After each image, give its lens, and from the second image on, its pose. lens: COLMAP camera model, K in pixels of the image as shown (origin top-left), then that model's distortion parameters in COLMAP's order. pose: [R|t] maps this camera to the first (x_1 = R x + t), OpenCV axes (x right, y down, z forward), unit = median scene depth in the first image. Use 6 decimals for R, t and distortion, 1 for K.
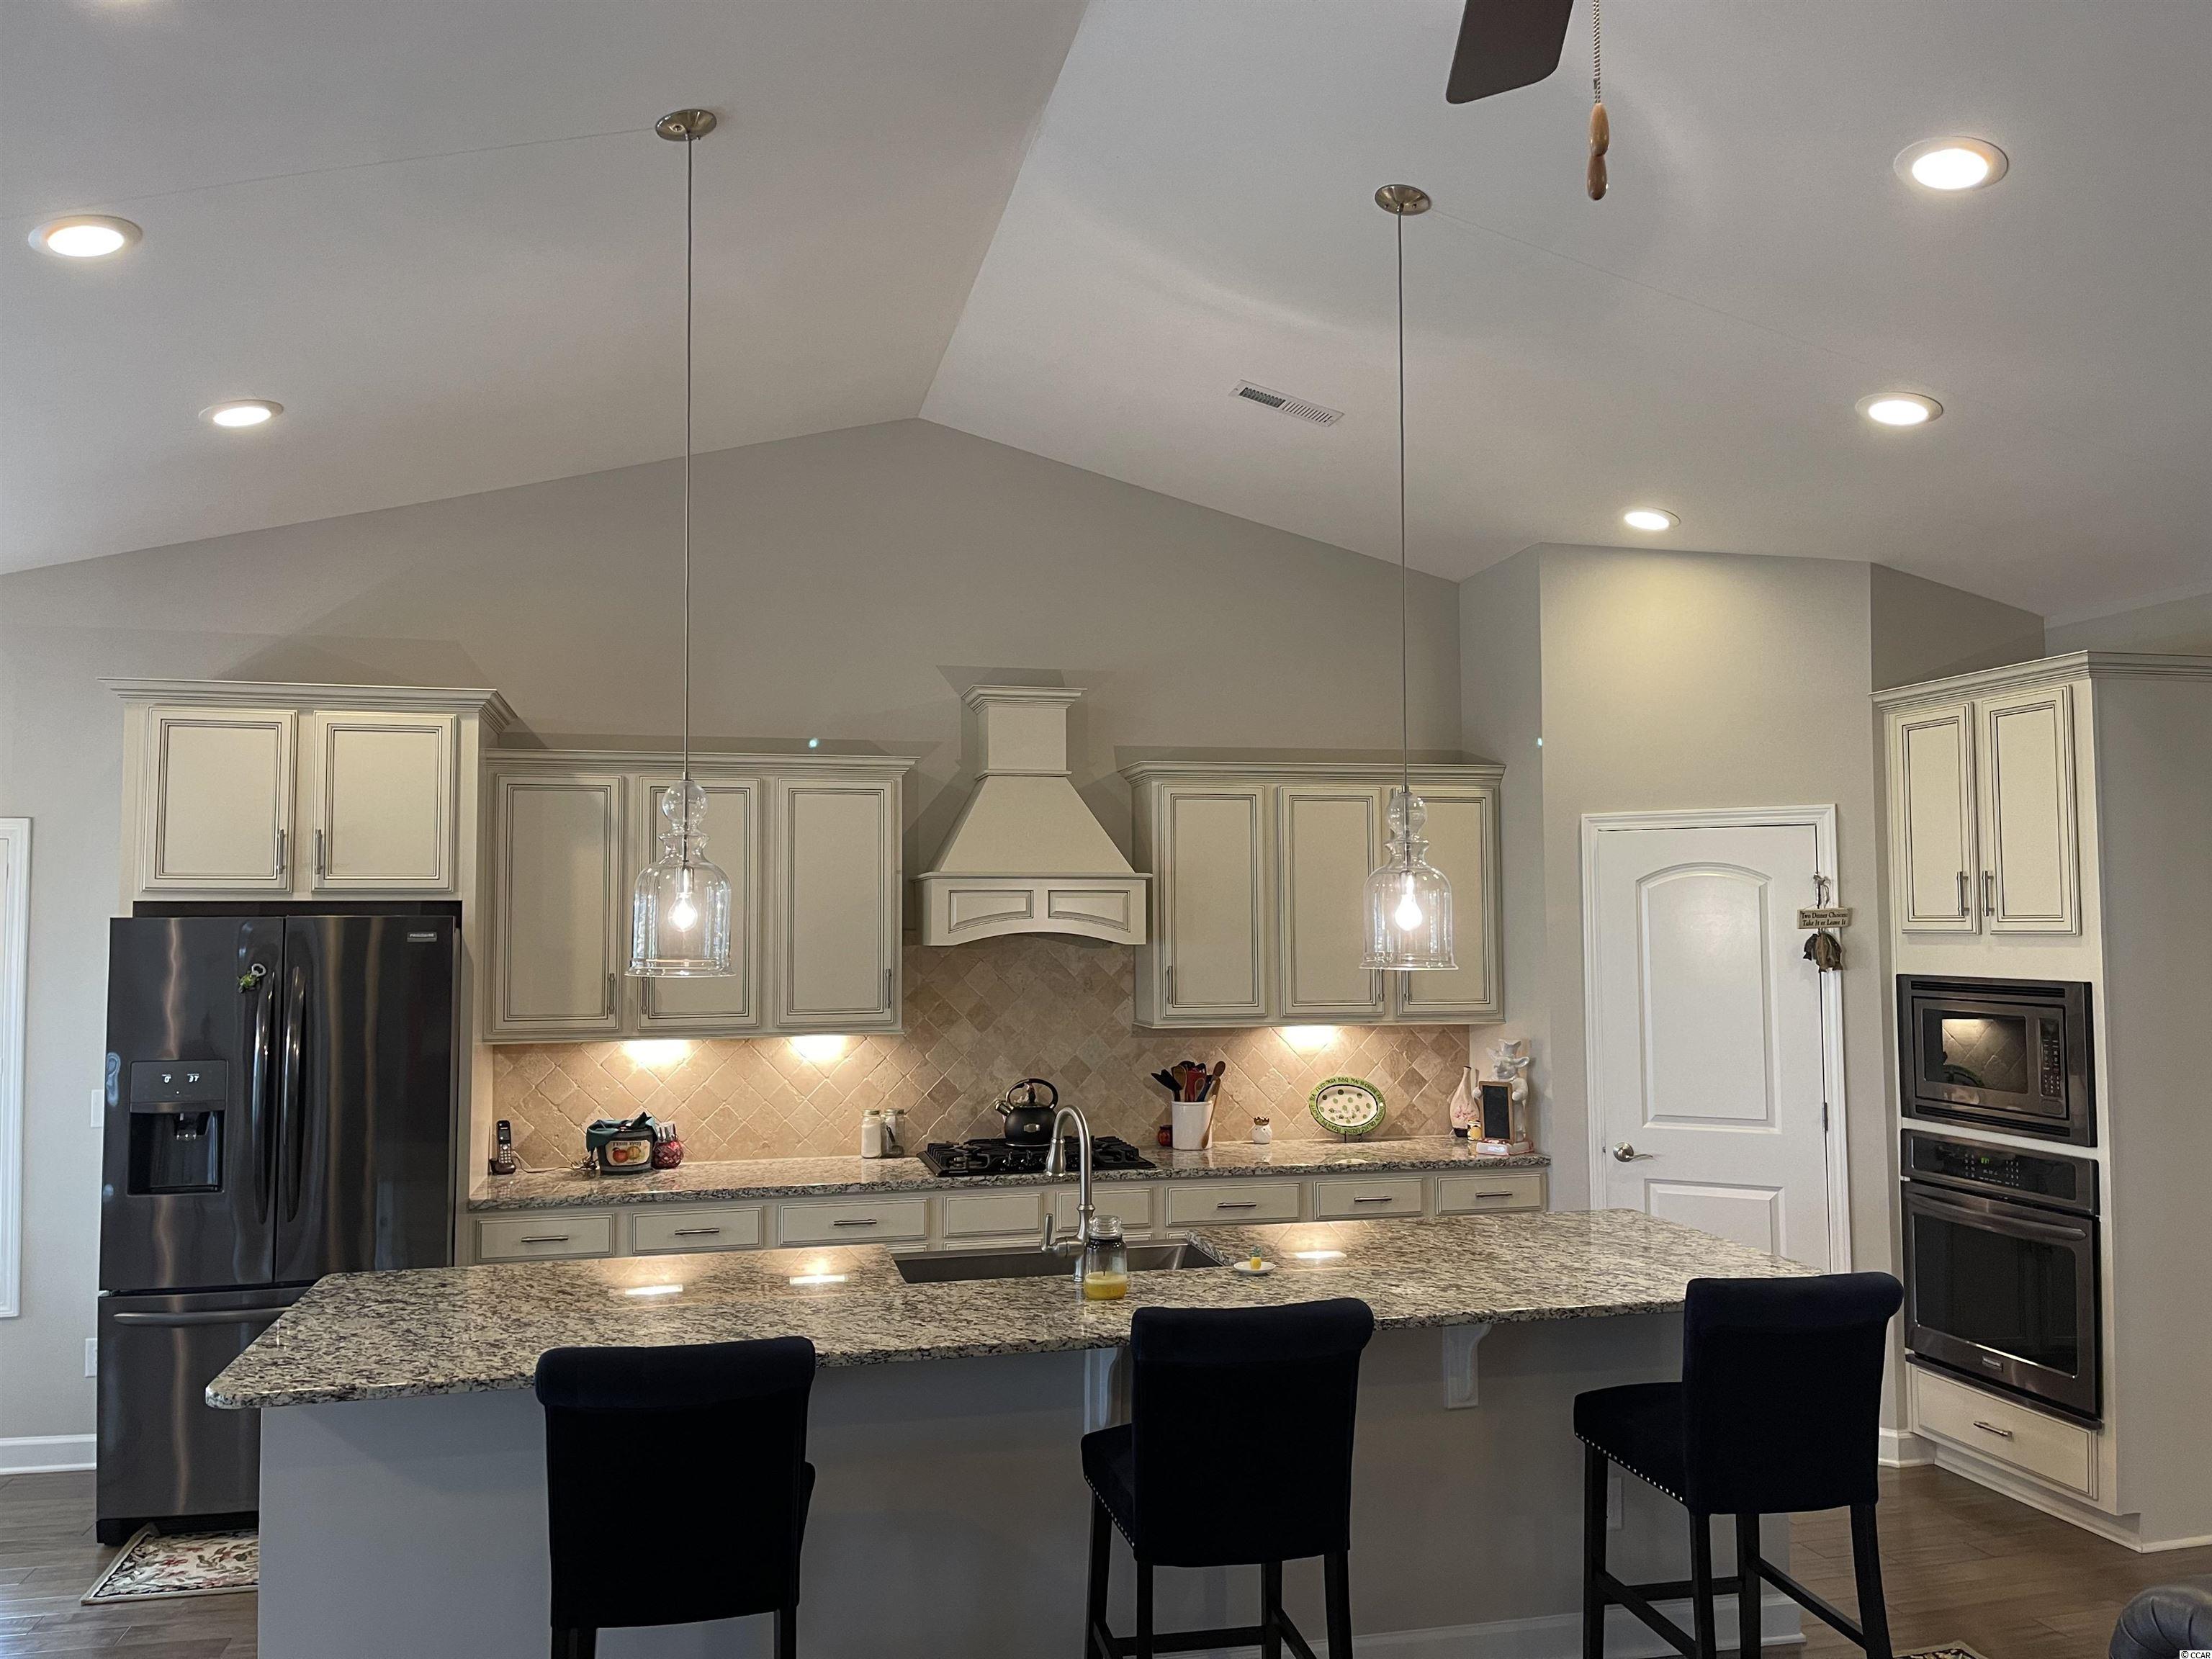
lens RADIAL K [[1692.5, 0, 1138.5], [0, 1692.5, 828.1], [0, 0, 1]] dist [0.063737, -0.074141]
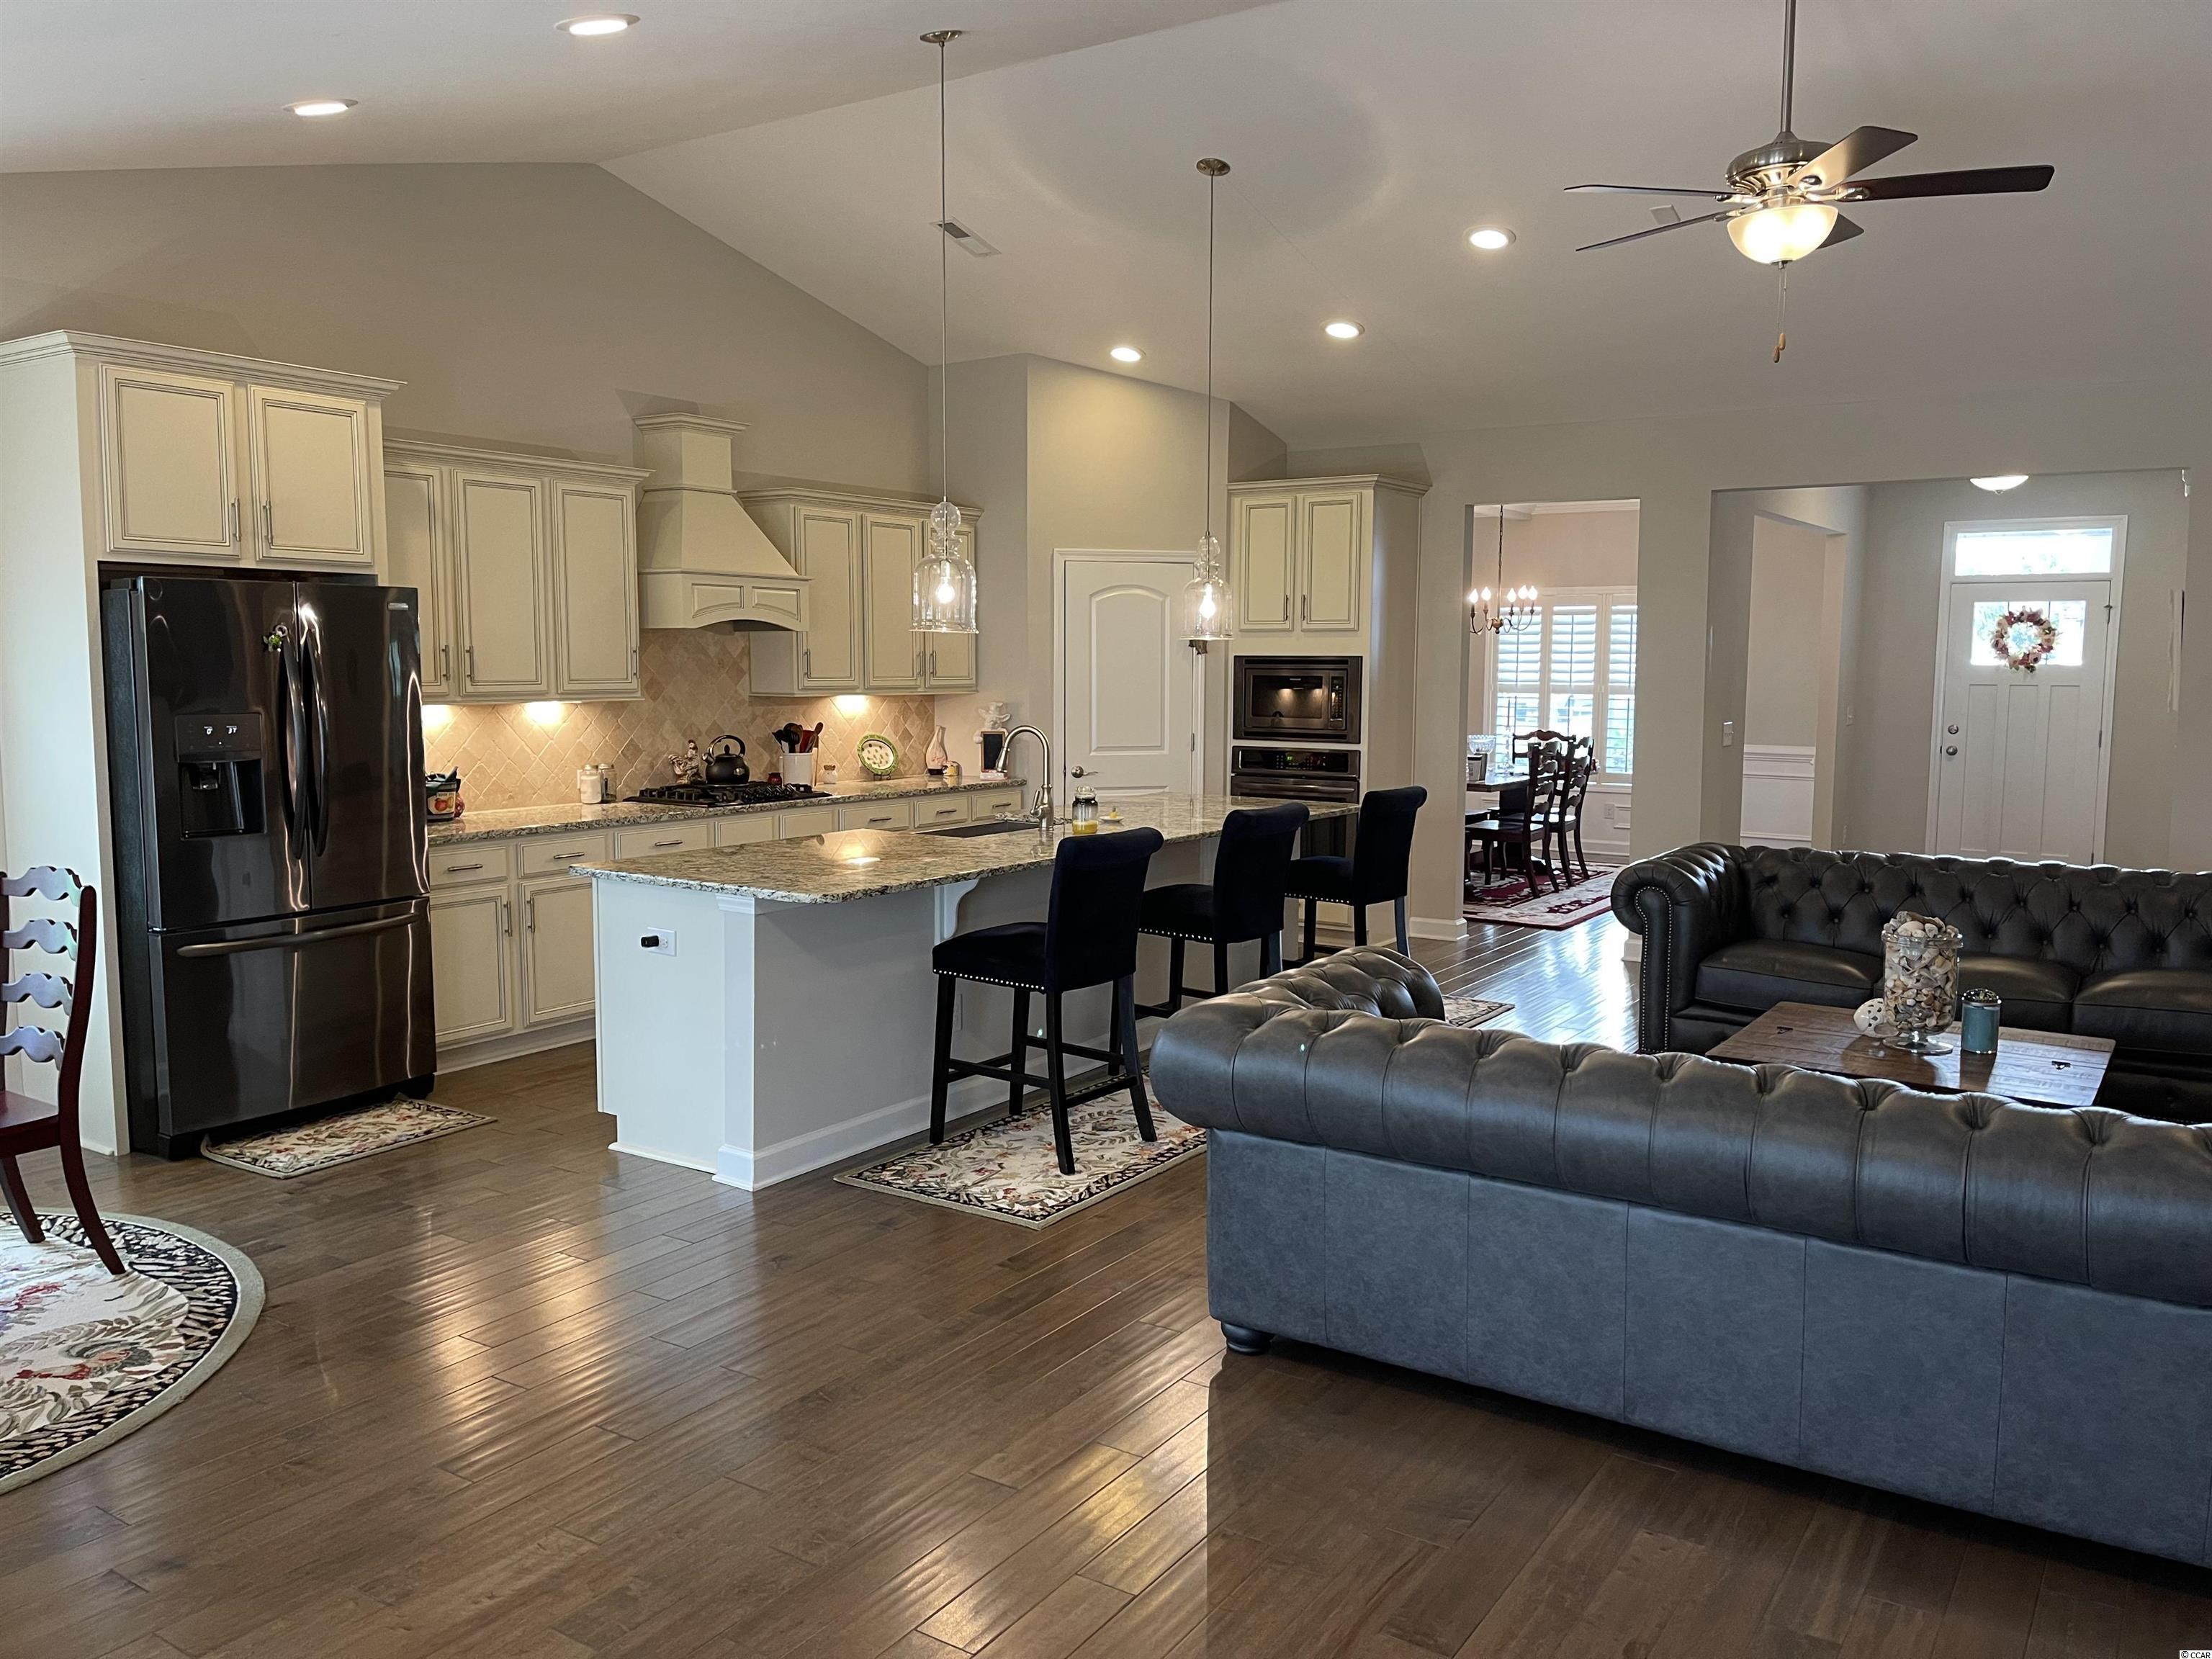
lens RADIAL K [[1692.5, 0, 1126.2], [0, 1692.5, 821.1], [0, 0, 1]] dist [0.063737, -0.074141]
pose [[0.727077, -0.058694, 0.684043, -0.731799], [-0.046138, 0.989910, 0.133979, 0.026886], [-0.685004, -0.128973, 0.717032, -0.135333]]
